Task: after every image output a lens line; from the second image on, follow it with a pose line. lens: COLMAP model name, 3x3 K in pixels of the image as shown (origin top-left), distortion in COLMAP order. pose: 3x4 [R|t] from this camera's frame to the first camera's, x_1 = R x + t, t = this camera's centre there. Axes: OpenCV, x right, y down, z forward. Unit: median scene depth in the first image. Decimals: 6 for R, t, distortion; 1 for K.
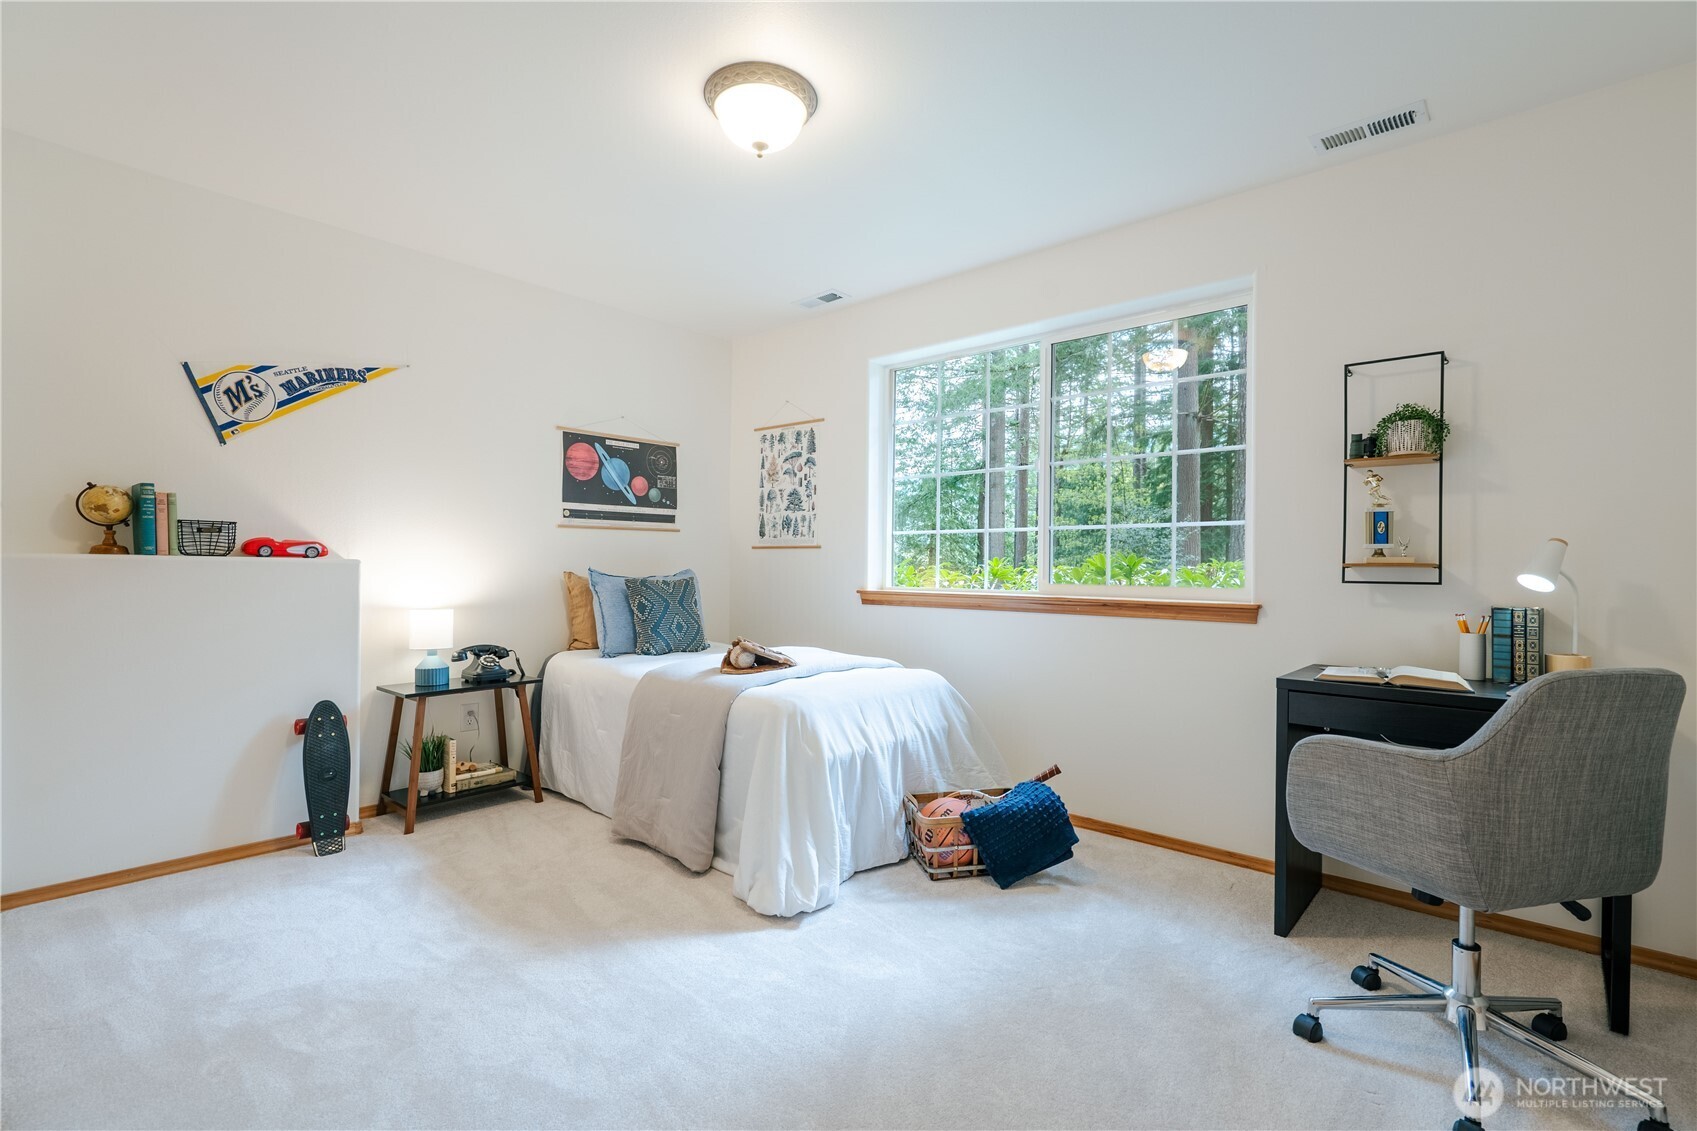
lens RADIAL K [[784.9, 0, 848.8], [0, 784.9, 564.0], [0, 0, 1]] dist [-0.002262, 0.001225]
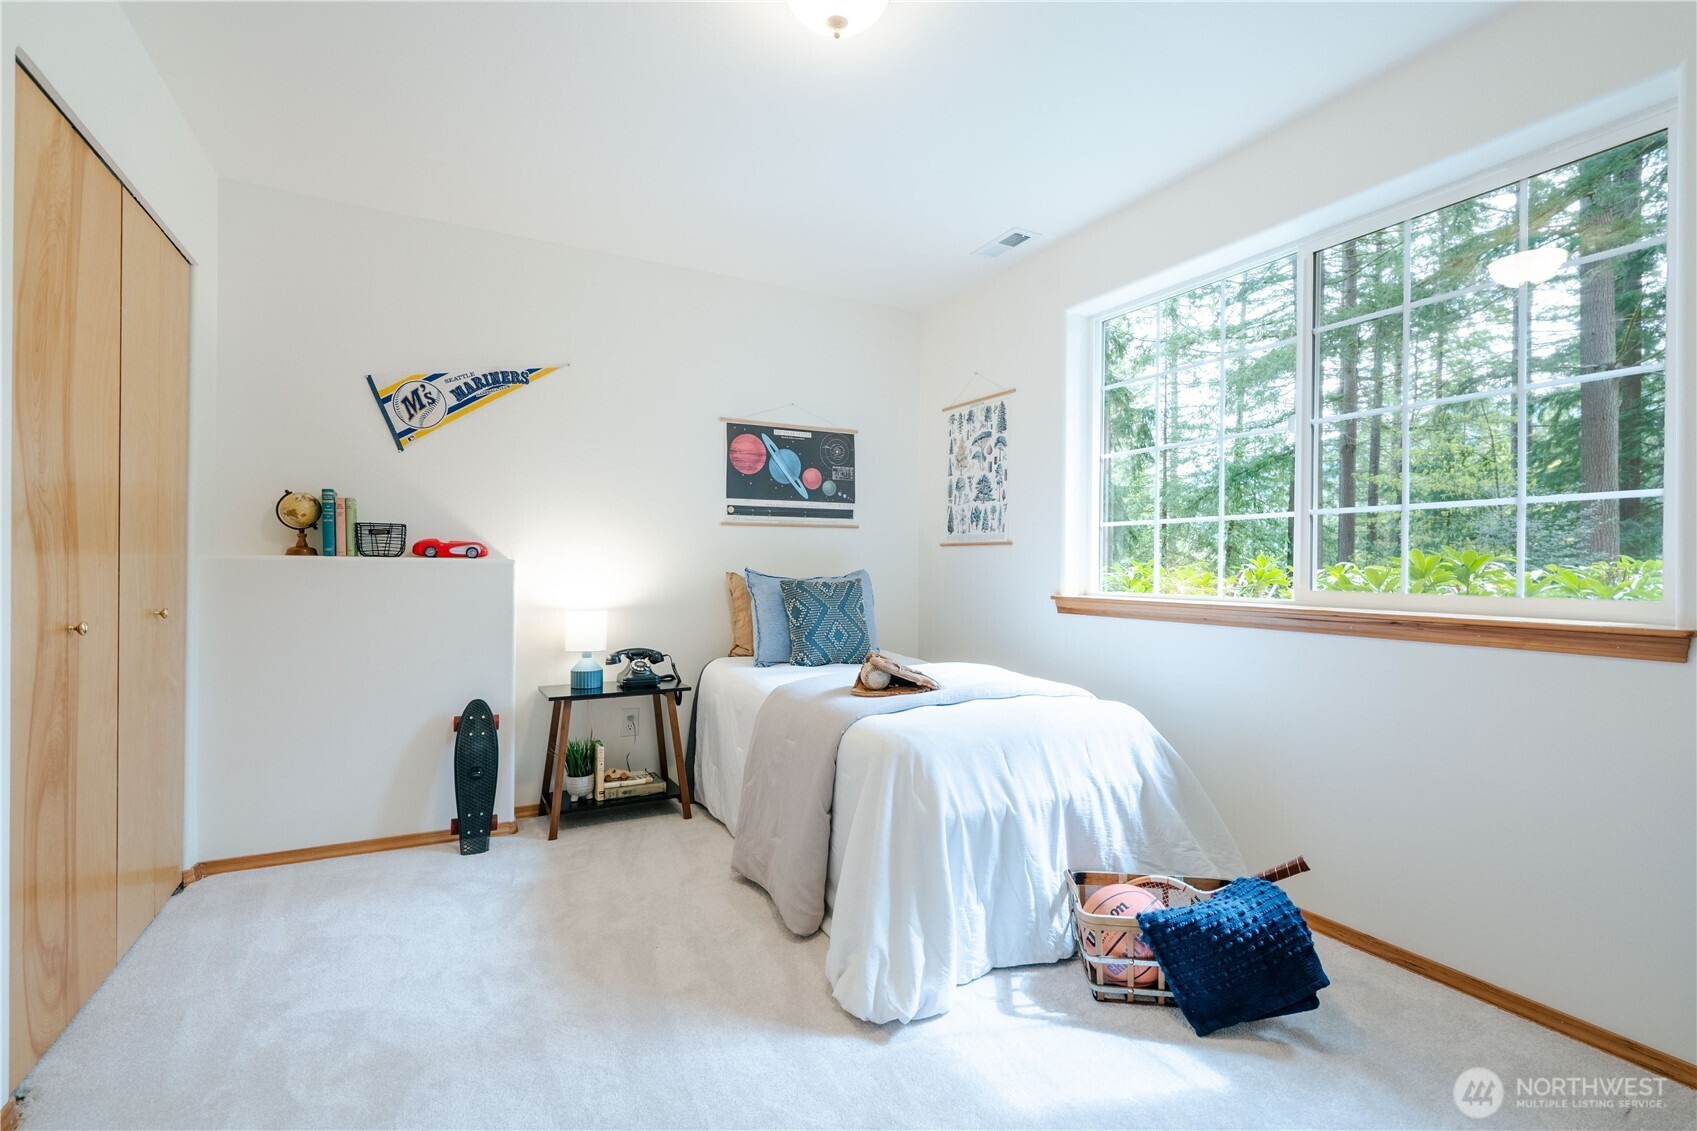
lens RADIAL K [[784.9, 0, 848.8], [0, 784.9, 564.0], [0, 0, 1]] dist [-0.002262, 0.001225]
pose [[0.936073, -0.002270, -0.351798, 0.127710], [0.001720, 0.999997, -0.001876, 0.002389], [0.351801, 0.001151, 0.936074, 0.211212]]
